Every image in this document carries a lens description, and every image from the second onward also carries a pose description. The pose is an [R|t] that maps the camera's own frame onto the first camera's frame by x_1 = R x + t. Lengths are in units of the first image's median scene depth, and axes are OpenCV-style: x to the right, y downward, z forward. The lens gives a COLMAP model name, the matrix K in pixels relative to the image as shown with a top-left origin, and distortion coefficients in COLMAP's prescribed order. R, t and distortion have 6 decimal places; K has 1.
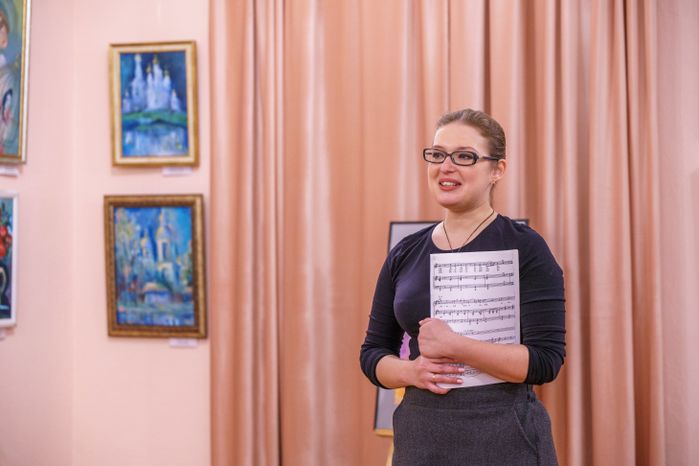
lens RADIAL K [[2197.8, 0, 349.5], [0, 2197.8, 233.0], [0, 0, 1]] dist [0.030468, 0.381839]
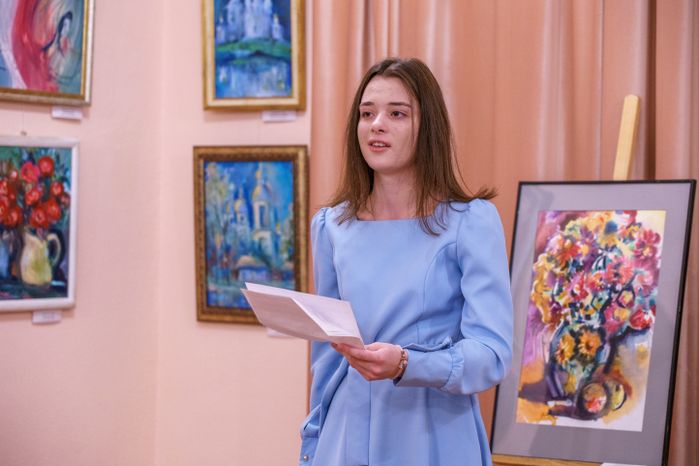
lens RADIAL K [[2197.8, 0, 349.5], [0, 2197.8, 233.0], [0, 0, 1]] dist [0.030468, 0.381839]
pose [[0.987233, 0.015173, -0.158556, 0.073820], [-0.012950, 0.999803, 0.015040, 0.001859], [0.158753, -0.012794, 0.987235, 0.217360]]
